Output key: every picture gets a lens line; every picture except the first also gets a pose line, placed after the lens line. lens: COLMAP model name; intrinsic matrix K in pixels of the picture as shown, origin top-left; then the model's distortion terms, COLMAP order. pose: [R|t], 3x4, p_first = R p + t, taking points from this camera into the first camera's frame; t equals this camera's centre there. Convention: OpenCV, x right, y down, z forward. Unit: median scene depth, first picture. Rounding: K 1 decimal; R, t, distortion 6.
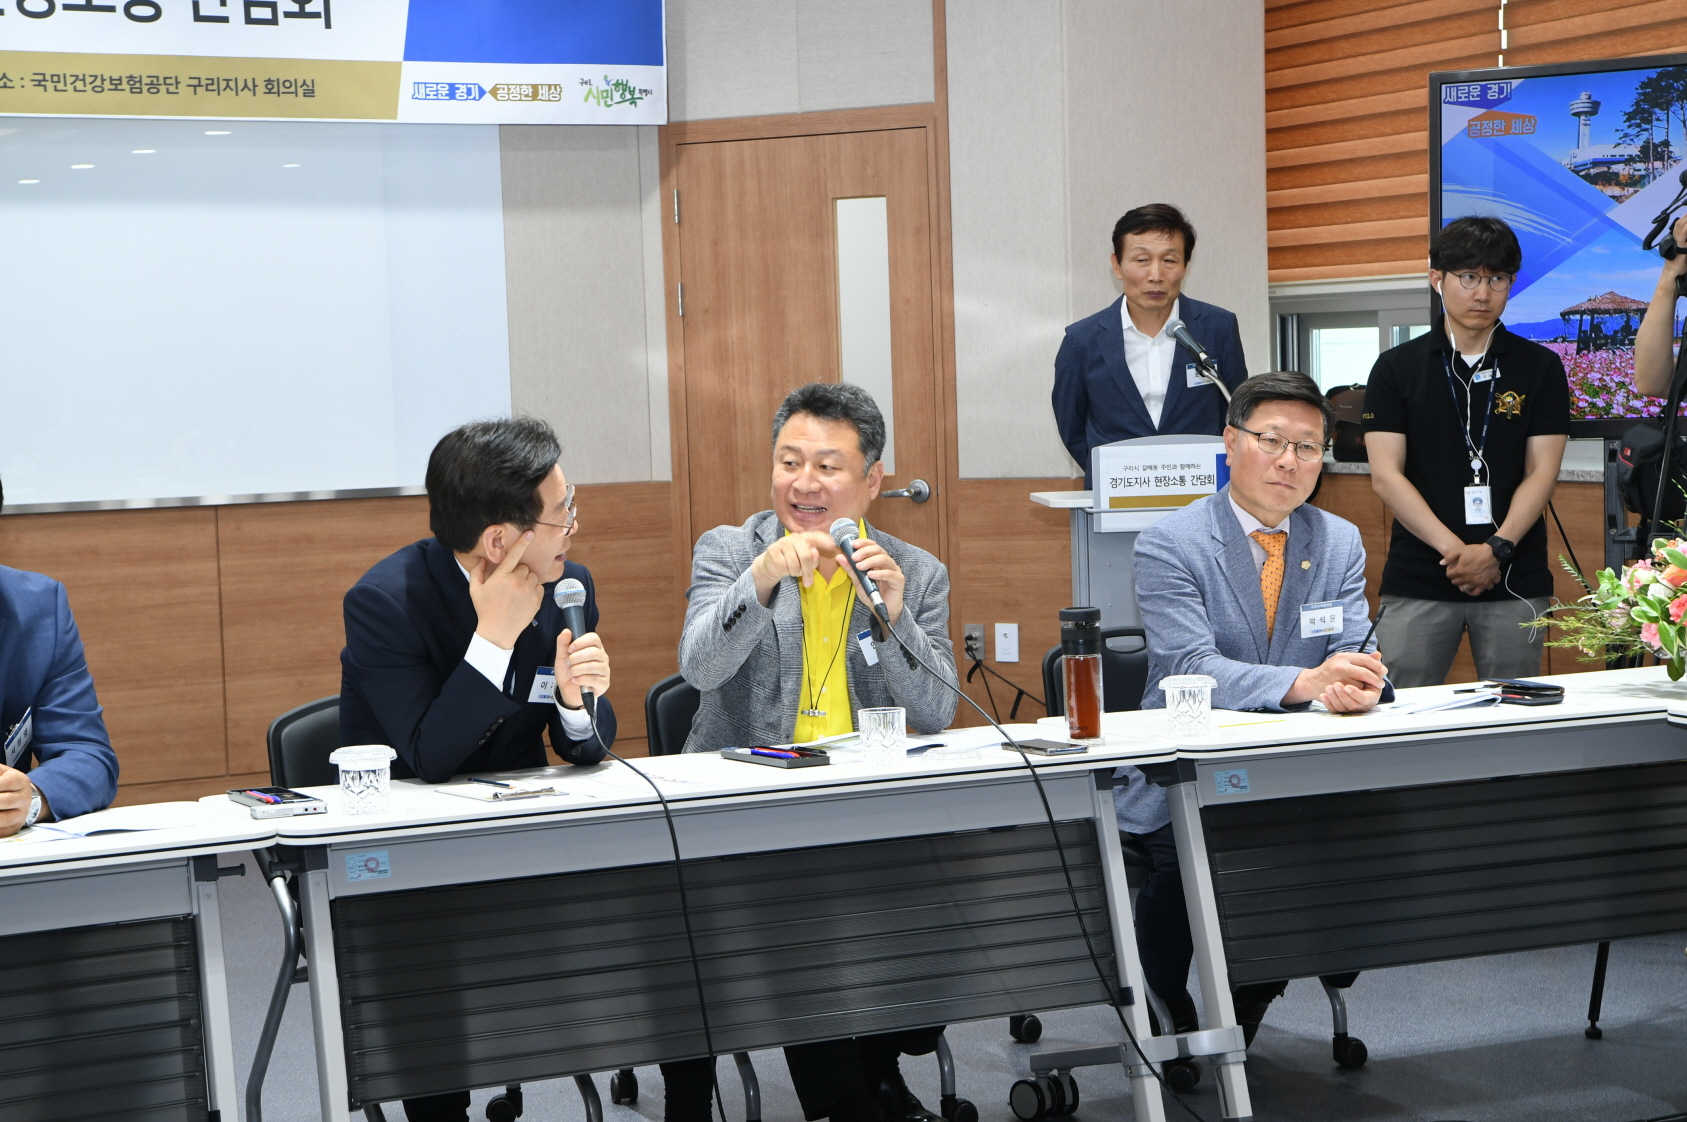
lens RADIAL K [[3207.8, 0, 863.7], [0, 3207.8, 563.2], [0, 0, 1]] dist [0.293633, 0.272487]
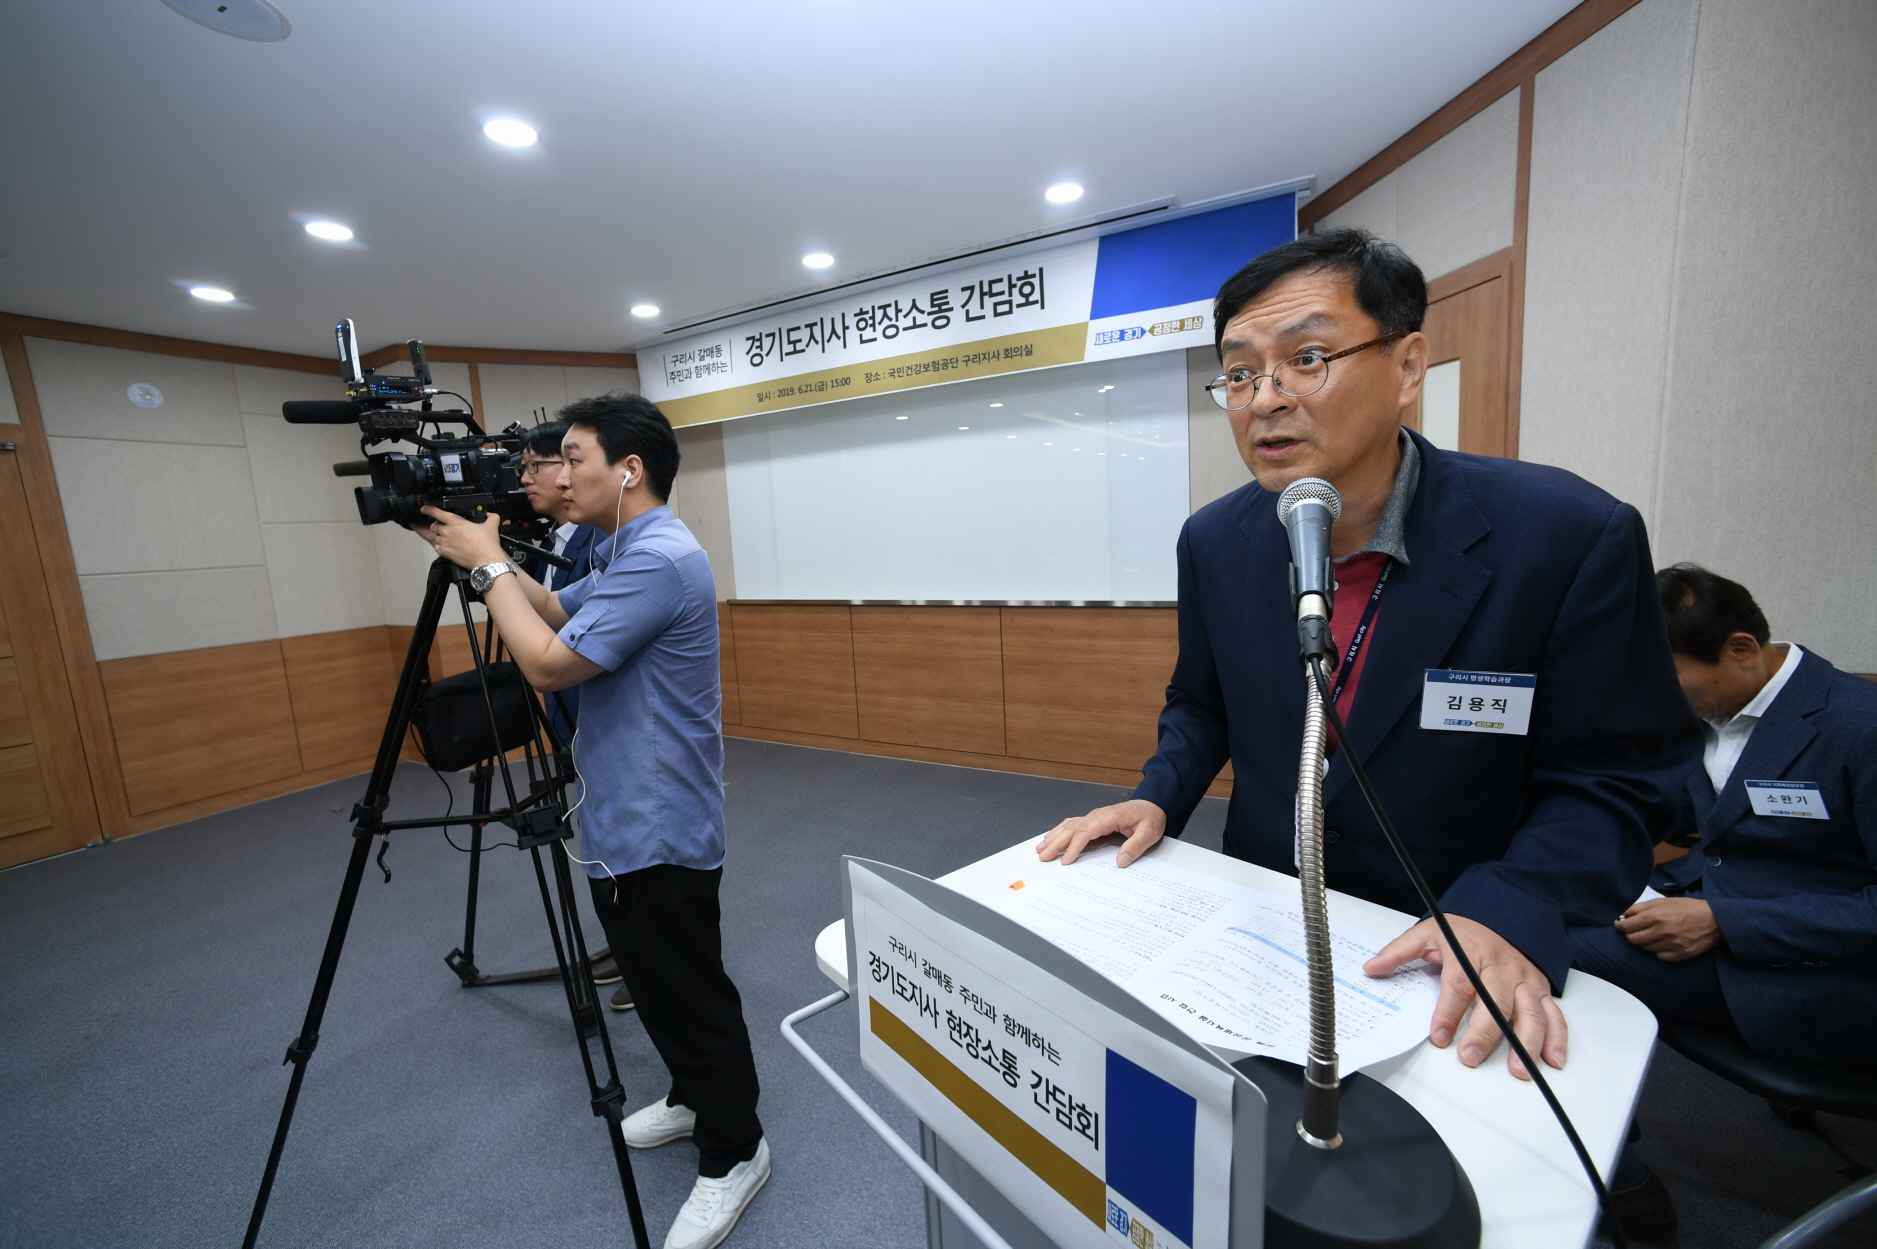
lens RADIAL K [[753.4, 0, 938.5], [0, 753.4, 624.5], [0, 0, 1]] dist [-0.071136, 0.032772]
pose [[0.573913, 0.109493, -0.811563, 0.114895], [-0.020206, 0.992613, 0.119631, -0.057648], [0.818667, -0.052259, 0.571886, 0.769423]]
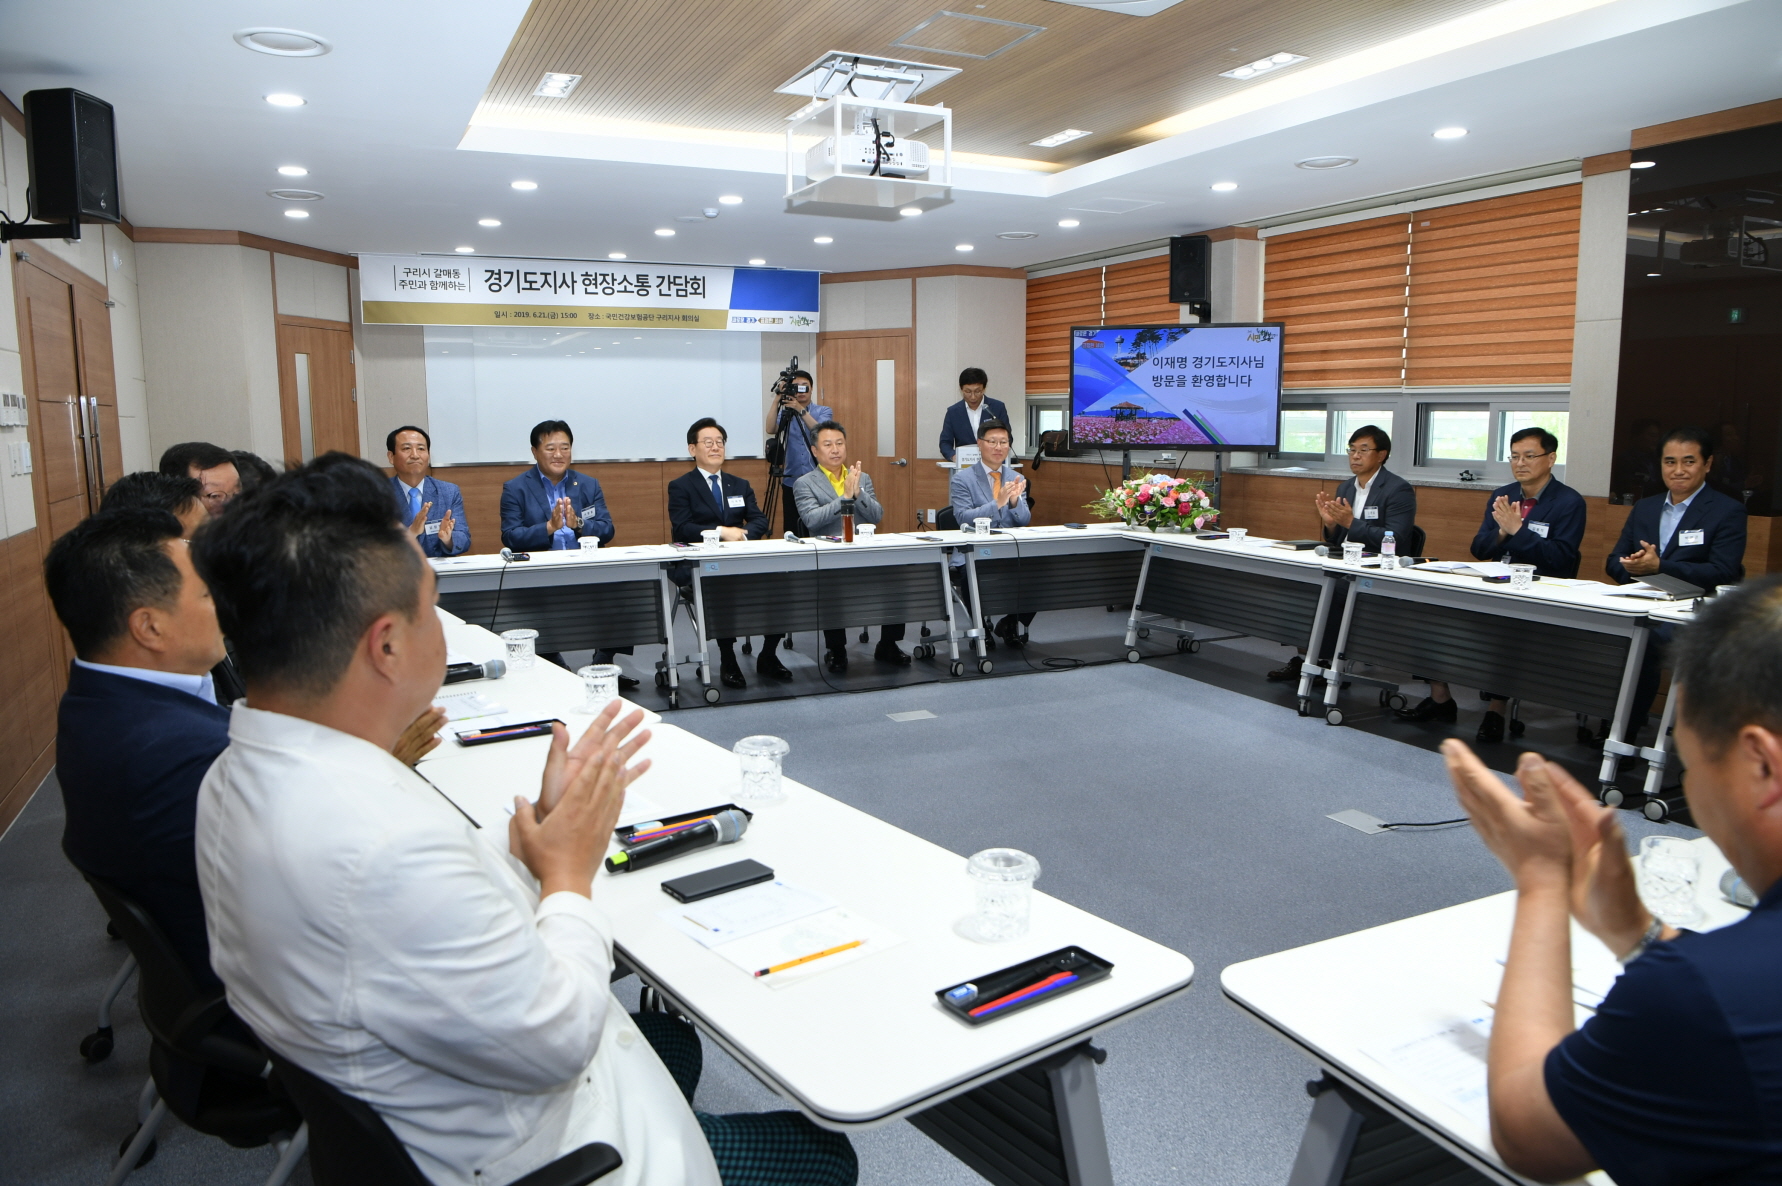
lens RADIAL K [[1225.5, 0, 911.8], [0, 1225.5, 608.8], [0, 0, 1]] dist [-0.077809, 0.018101]
pose [[0.999576, 0.027027, 0.010865, 0.017693], [-0.027897, 0.995538, 0.090138, 0.009475], [-0.008380, -0.090403, 0.995870, -0.113597]]
